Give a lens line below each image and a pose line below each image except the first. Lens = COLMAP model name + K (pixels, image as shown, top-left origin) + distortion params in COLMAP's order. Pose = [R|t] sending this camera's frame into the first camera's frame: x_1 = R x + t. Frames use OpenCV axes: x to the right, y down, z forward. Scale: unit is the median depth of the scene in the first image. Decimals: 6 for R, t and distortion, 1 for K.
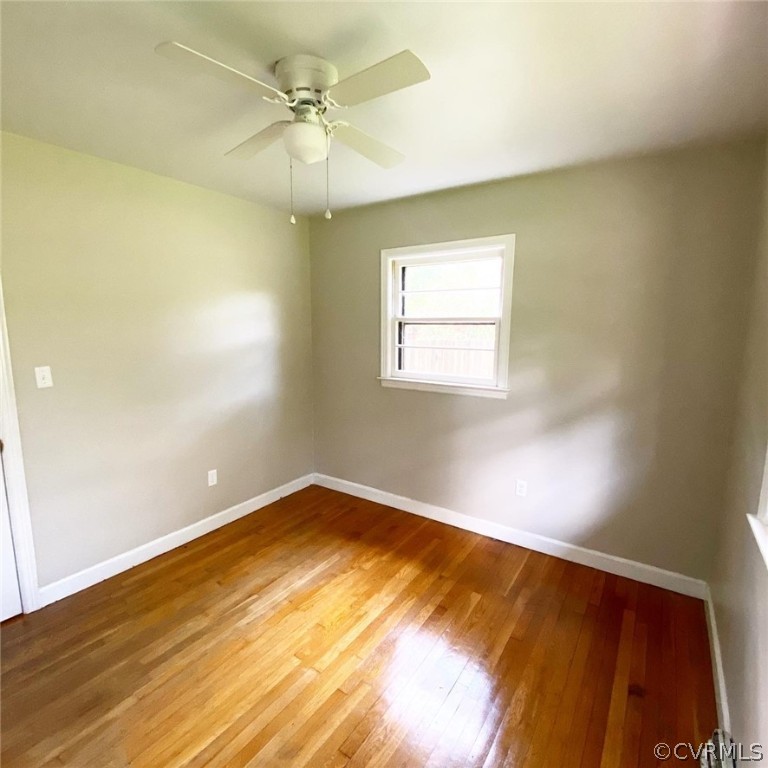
lens RADIAL K [[417.5, 0, 386.6], [0, 417.5, 382.8], [0, 0, 1]] dist [0.023684, -0.001937]
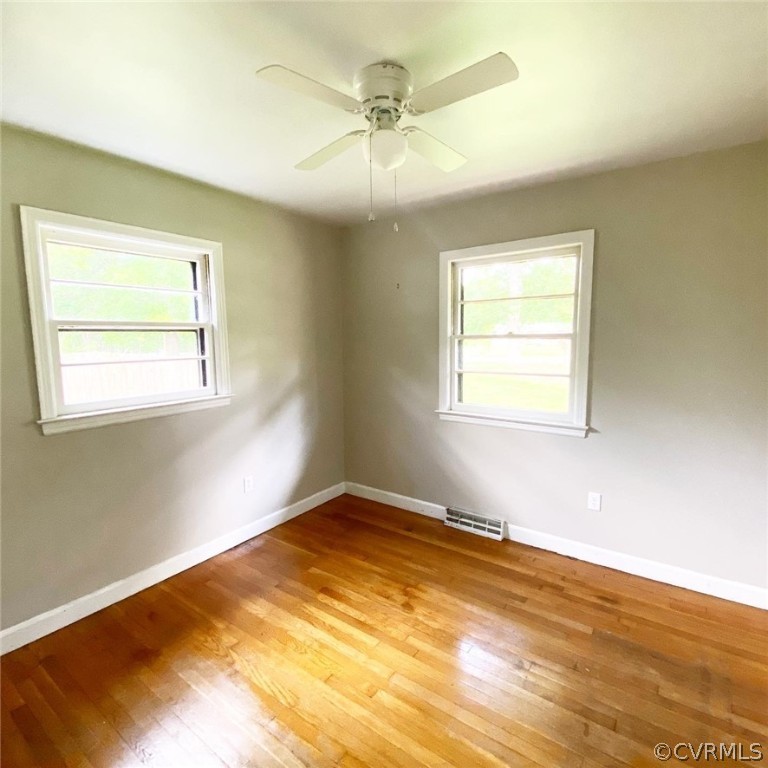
lens RADIAL K [[417.5, 0, 386.6], [0, 417.5, 382.8], [0, 0, 1]] dist [0.023684, -0.001937]
pose [[0.044080, -0.127040, 0.990918, -0.715412], [0.153545, 0.980958, 0.118932, -0.075941], [-0.987158, 0.146908, 0.062747, 0.571576]]
